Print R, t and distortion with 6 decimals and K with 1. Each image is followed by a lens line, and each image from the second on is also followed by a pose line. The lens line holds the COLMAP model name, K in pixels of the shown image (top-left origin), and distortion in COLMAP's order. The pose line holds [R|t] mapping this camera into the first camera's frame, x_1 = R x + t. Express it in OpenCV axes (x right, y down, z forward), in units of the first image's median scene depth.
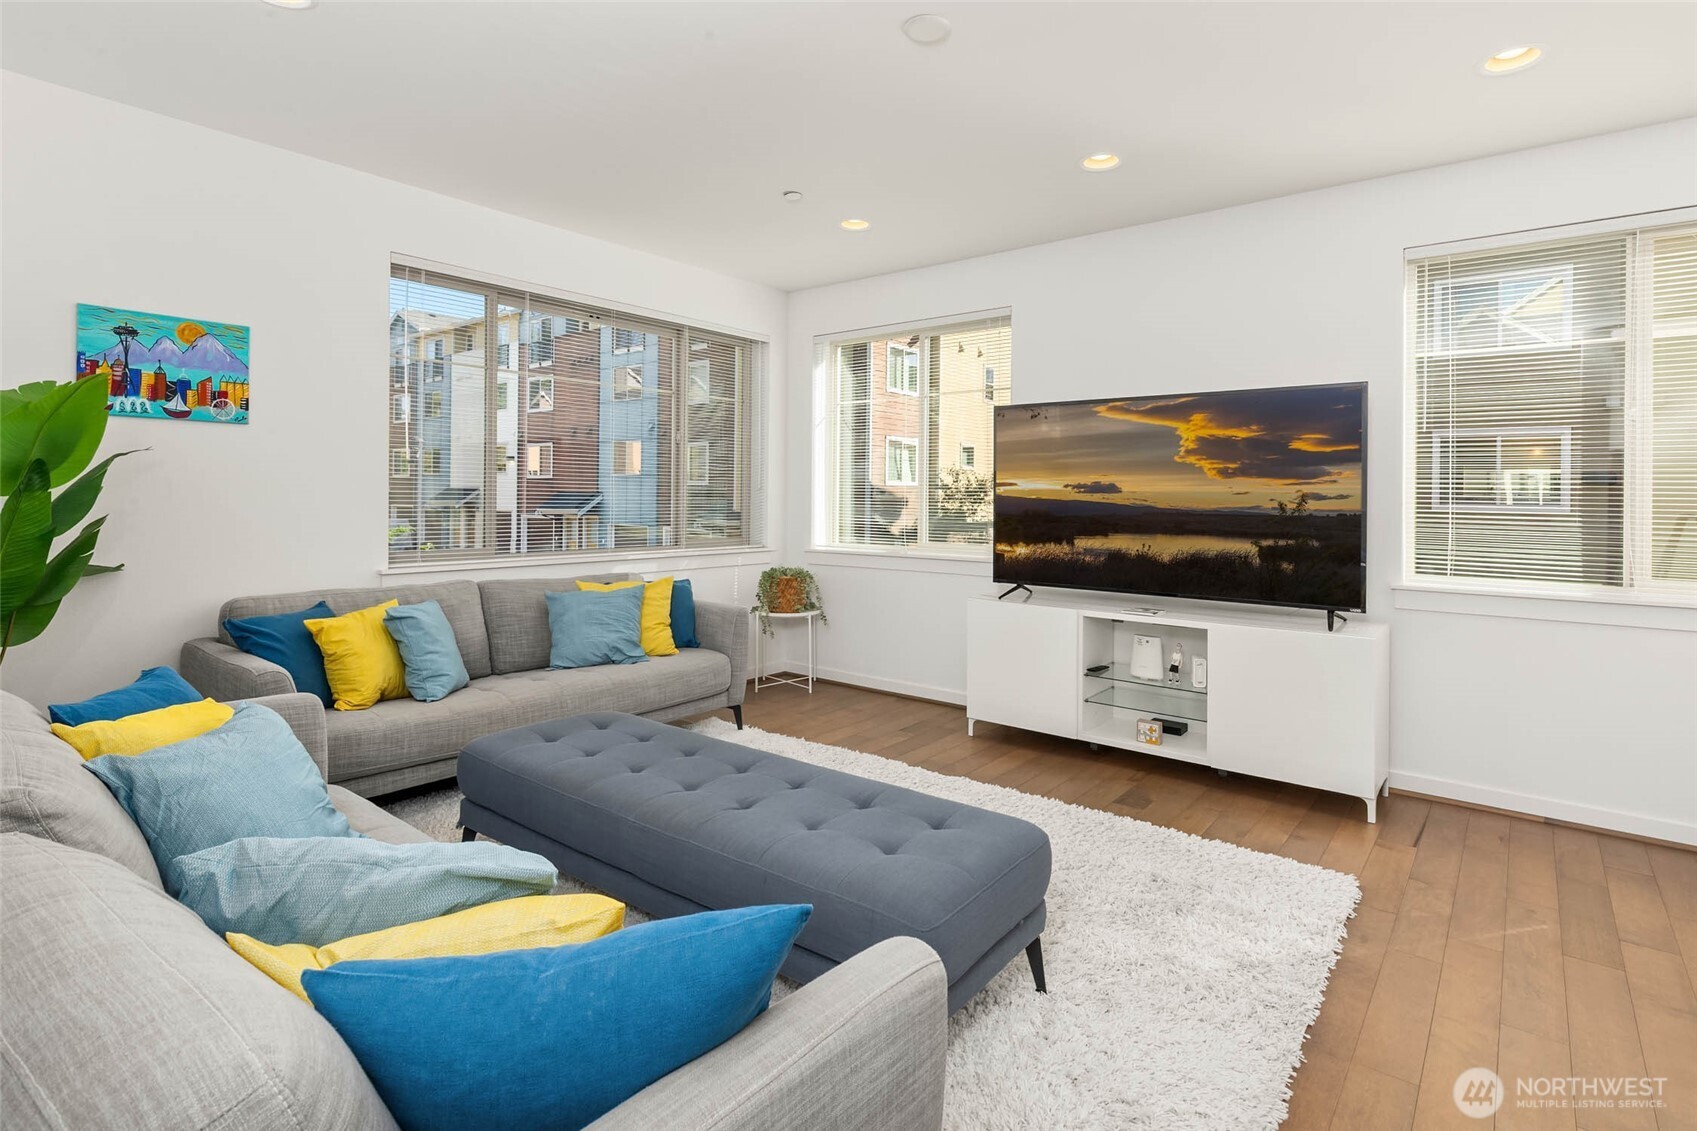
lens RADIAL K [[911.8, 0, 884.9], [0, 911.8, 513.8], [0, 0, 1]] dist [0.001974, 0.003611]
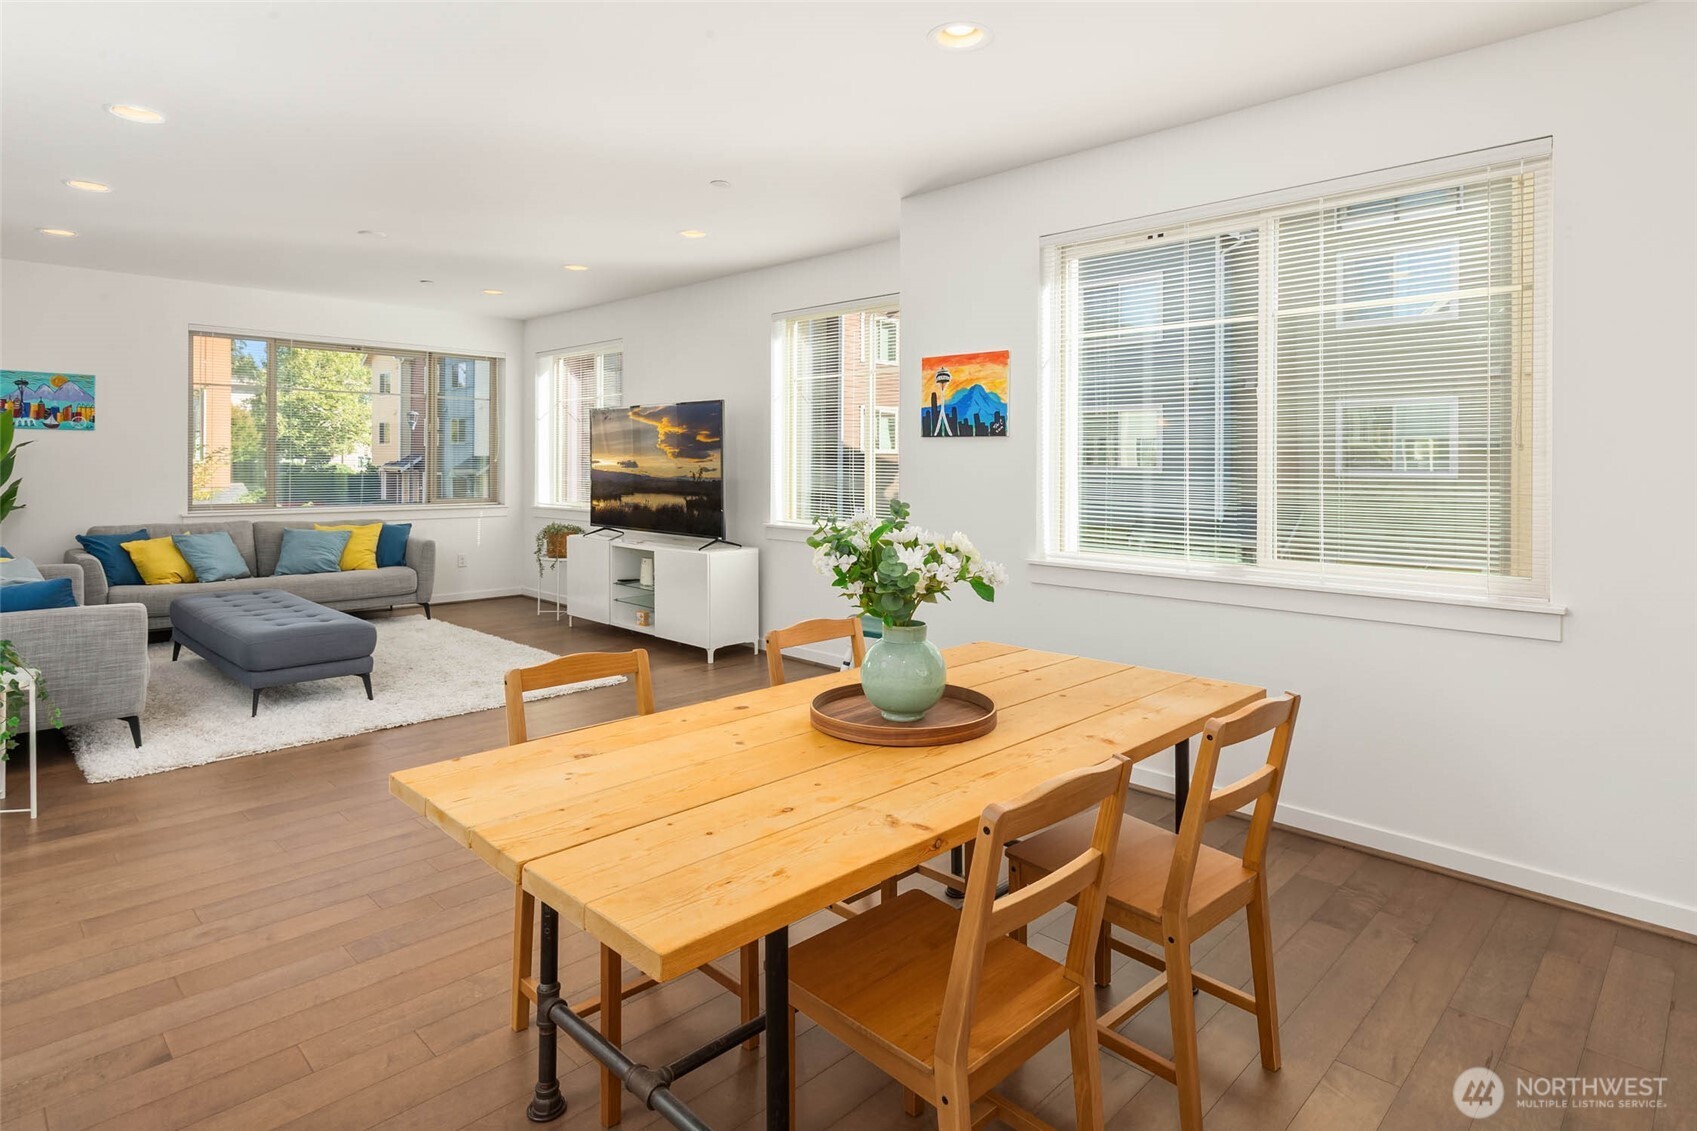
lens RADIAL K [[966.9, 0, 848.3], [0, 966.9, 489.9], [0, 0, 1]] dist [0.031680, -0.002925]
pose [[0.993201, 0.000253, -0.116413, 0.851969], [0.000792, 0.999960, 0.008935, 0.001917], [0.116411, -0.008966, 0.993161, -0.635549]]
